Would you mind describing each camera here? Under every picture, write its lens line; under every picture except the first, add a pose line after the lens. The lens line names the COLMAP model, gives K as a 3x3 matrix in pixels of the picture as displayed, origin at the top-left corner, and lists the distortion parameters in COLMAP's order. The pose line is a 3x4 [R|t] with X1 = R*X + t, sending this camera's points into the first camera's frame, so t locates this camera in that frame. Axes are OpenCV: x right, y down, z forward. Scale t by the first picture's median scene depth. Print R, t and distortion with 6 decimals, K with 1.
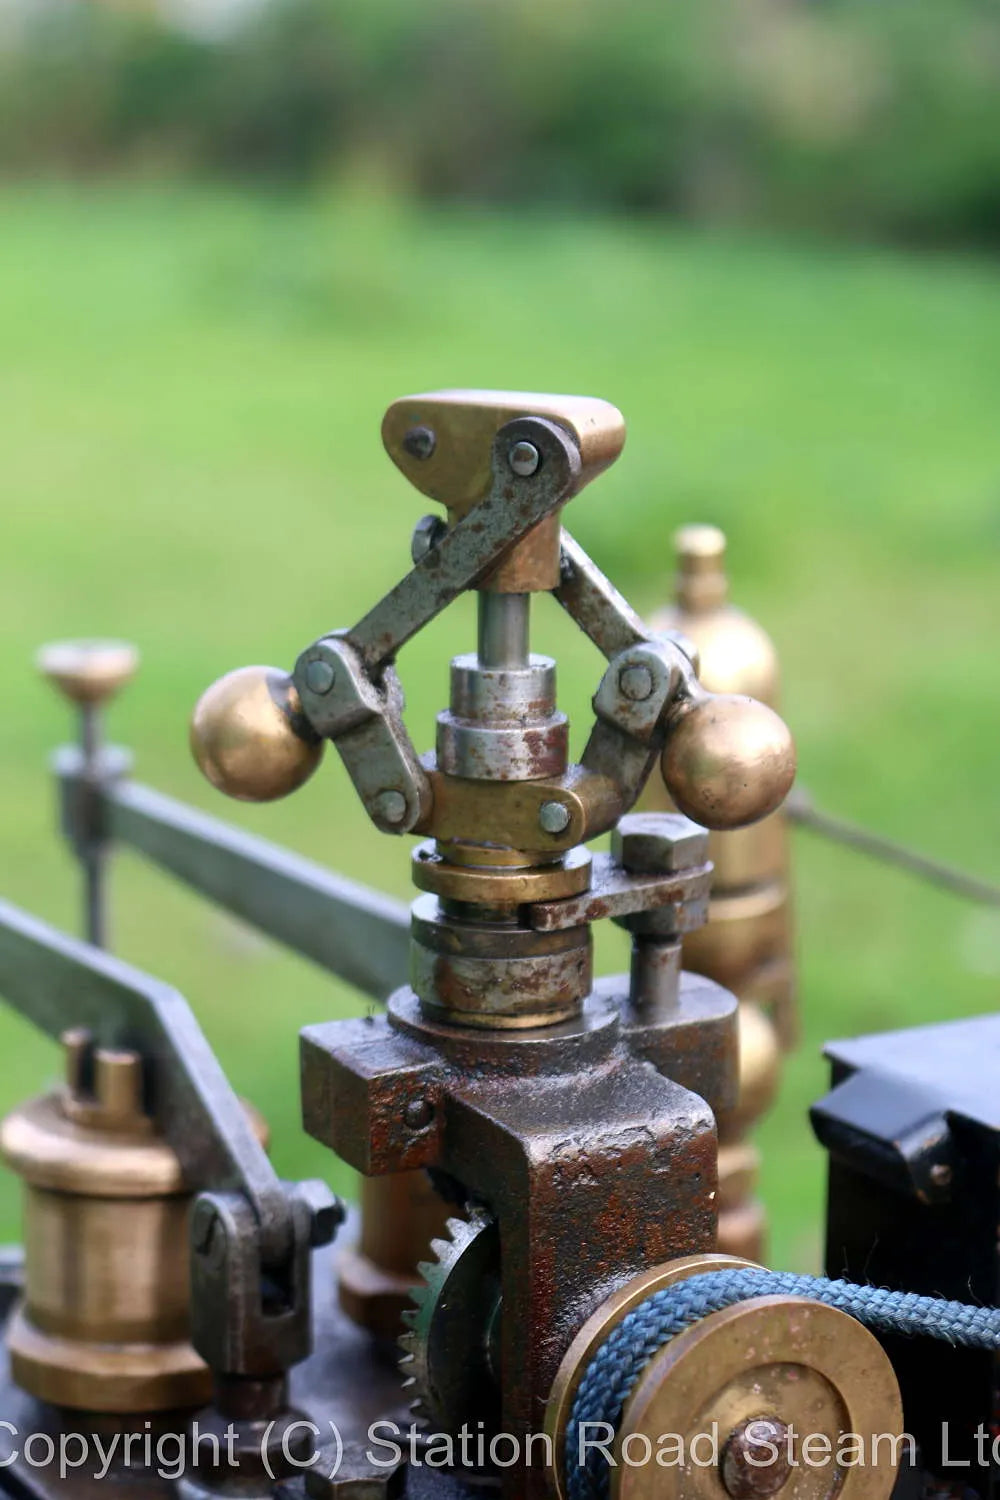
lens RADIAL K [[3573.4, 0, 500.0], [0, 3573.4, 750.0], [0, 0, 1]] dist [0.013407, 0.357577]
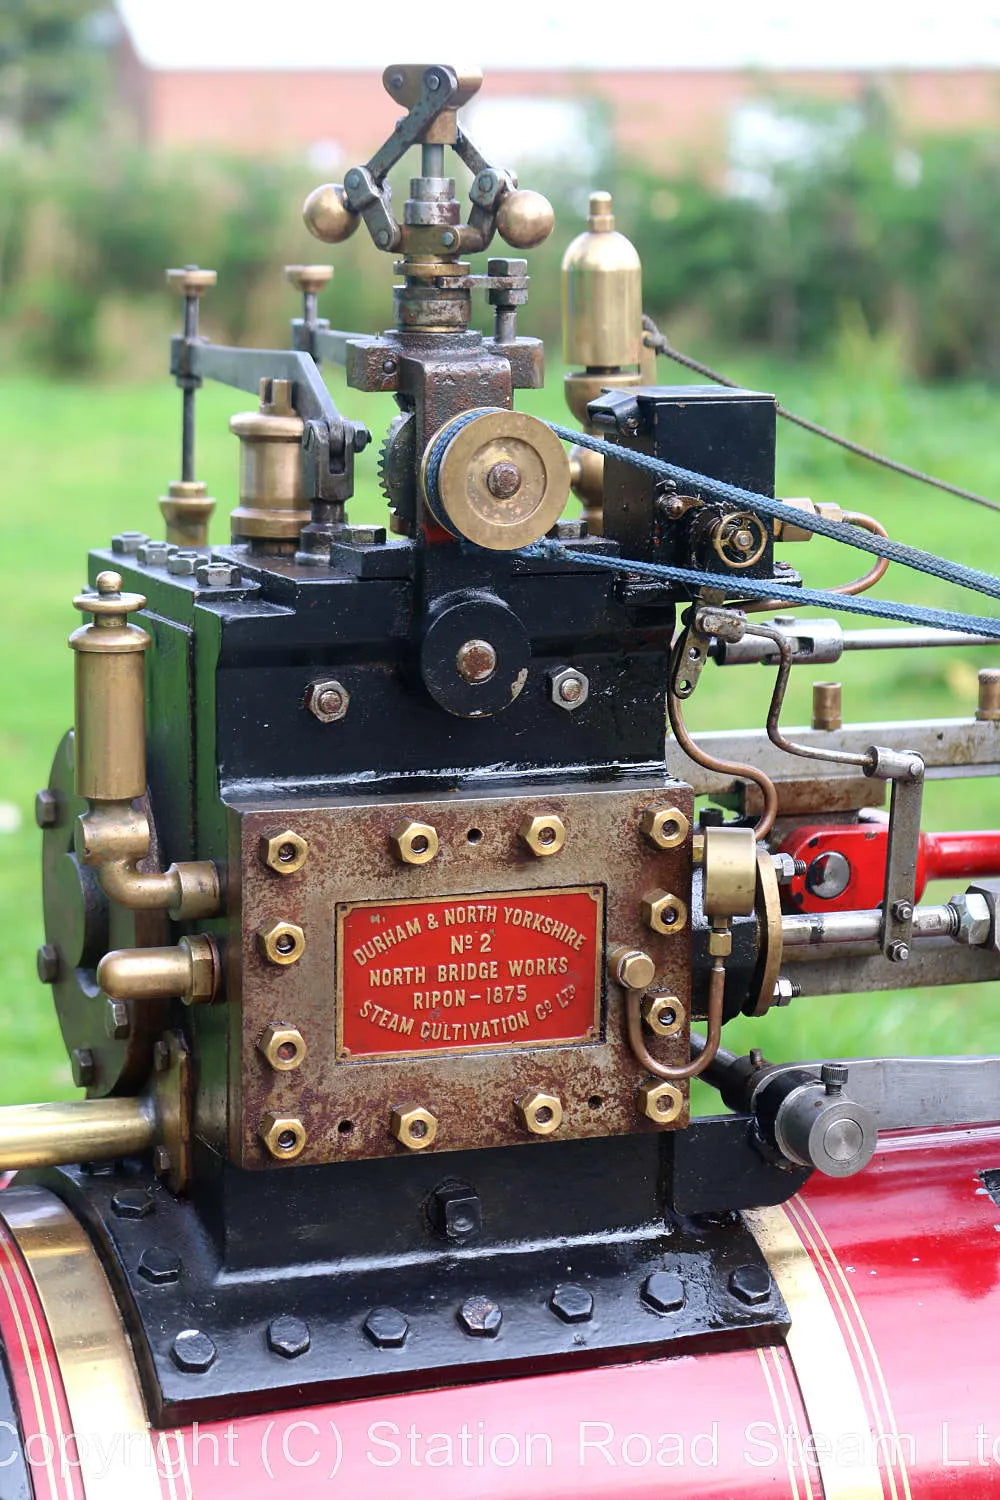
lens RADIAL K [[3573.4, 0, 500.0], [0, 3573.4, 750.0], [0, 0, 1]] dist [0.013407, 0.357577]
pose [[0.988343, 0.024604, -0.150245, 0.409105], [-0.031846, 0.998434, -0.045986, 0.459786], [0.148878, 0.050234, 0.987579, -1.301613]]
